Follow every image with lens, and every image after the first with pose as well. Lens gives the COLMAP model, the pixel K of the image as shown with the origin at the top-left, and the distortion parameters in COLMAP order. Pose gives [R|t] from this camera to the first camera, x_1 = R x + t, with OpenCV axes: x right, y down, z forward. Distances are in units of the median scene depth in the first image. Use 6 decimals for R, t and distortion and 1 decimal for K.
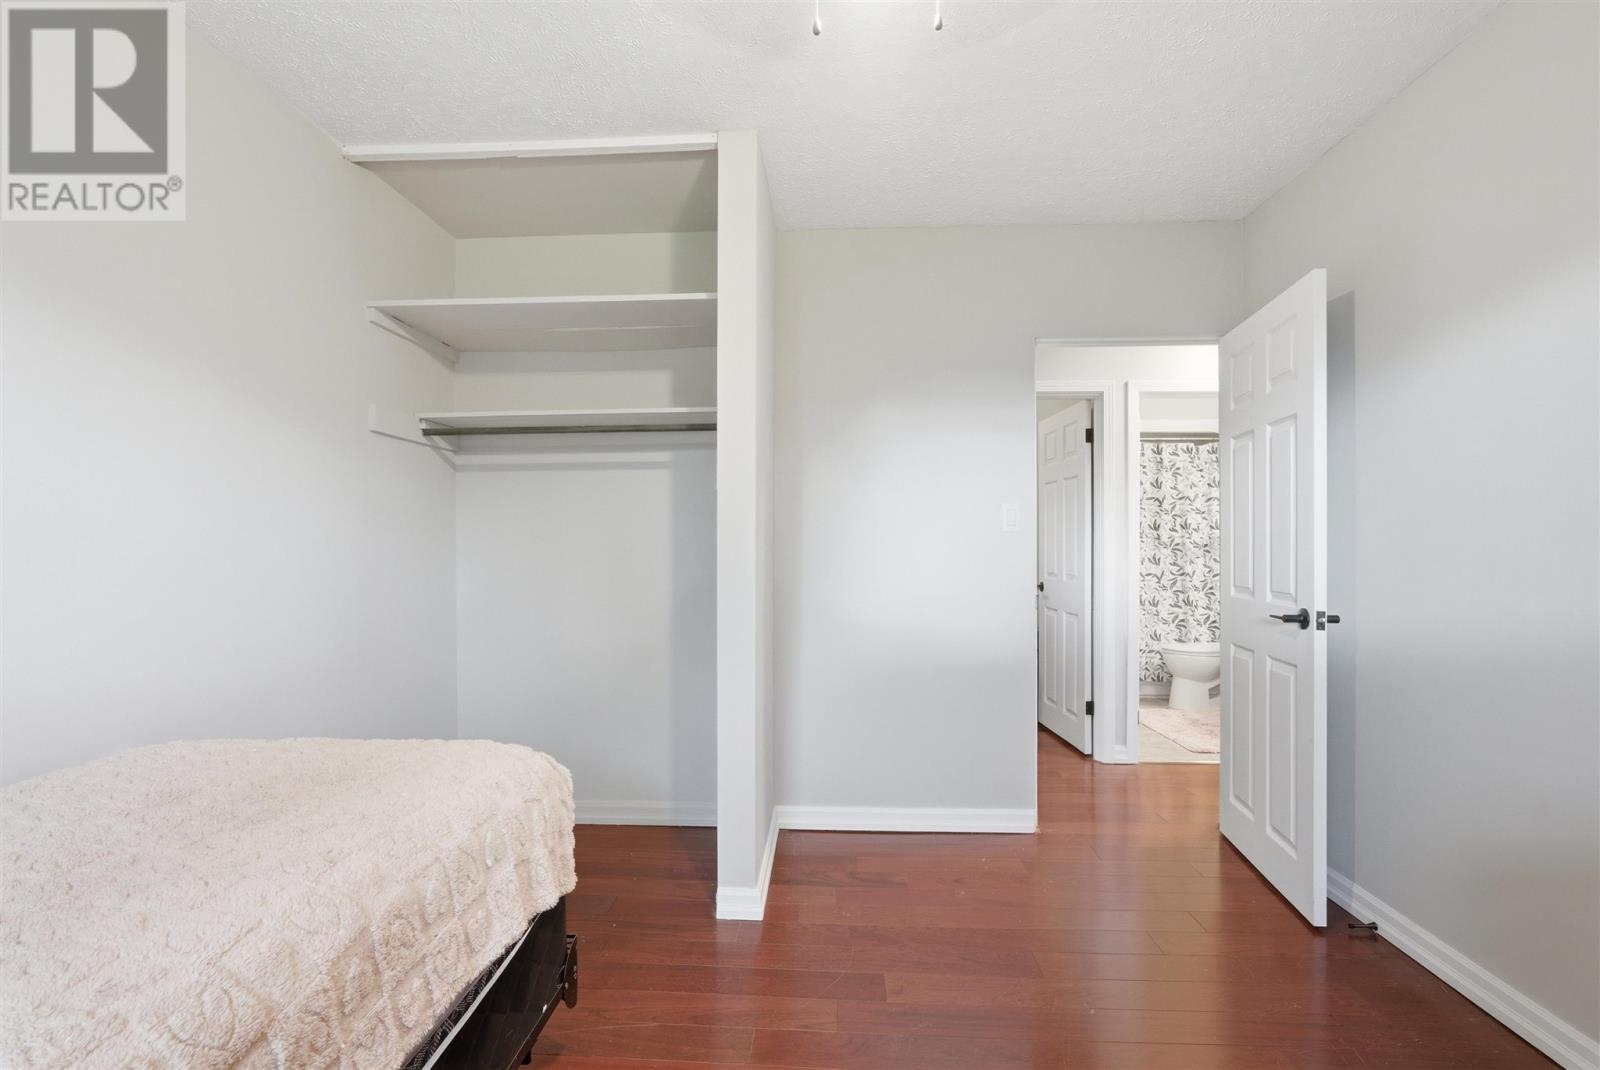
lens RADIAL K [[736.2, 0, 796.3], [0, 736.2, 544.7], [0, 0, 1]] dist [-0.001798, 0.001361]
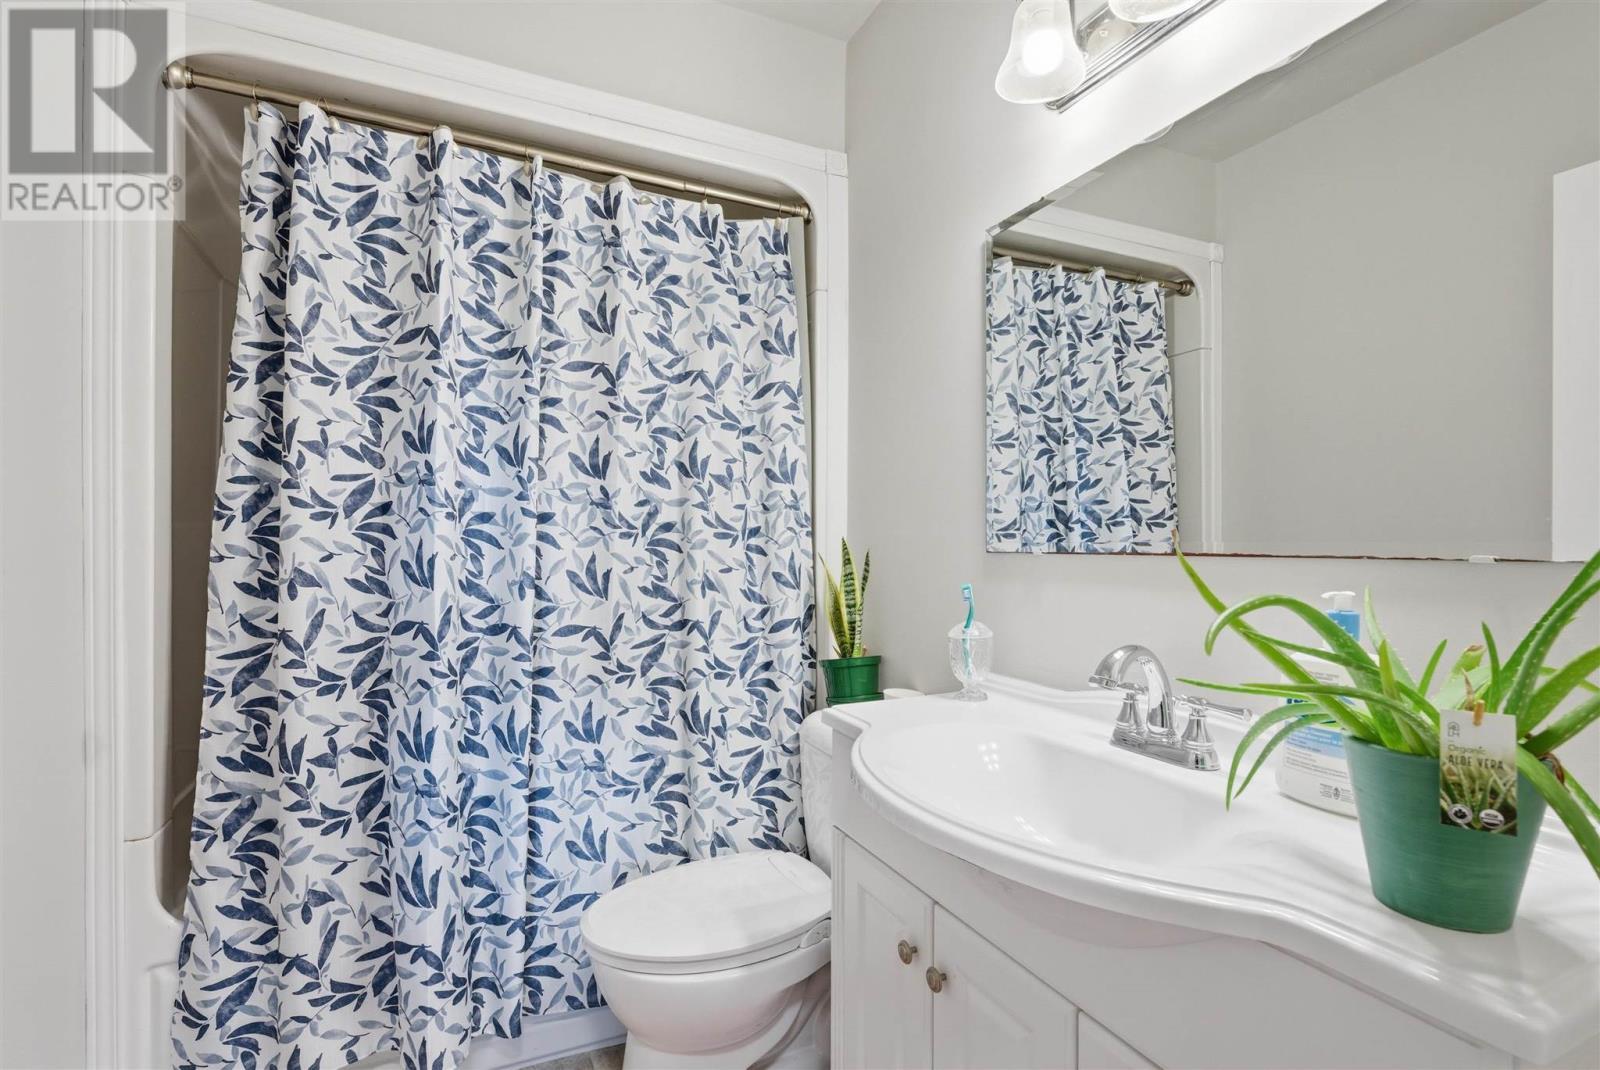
lens RADIAL K [[736.2, 0, 800.3], [0, 736.2, 548.7], [0, 0, 1]] dist [-0.001798, 0.001361]
pose [[0.901642, 0.018520, 0.432087, 0.437507], [-0.009382, 0.999685, -0.023270, 0.015447], [-0.432382, 0.016927, 0.901532, 0.704759]]
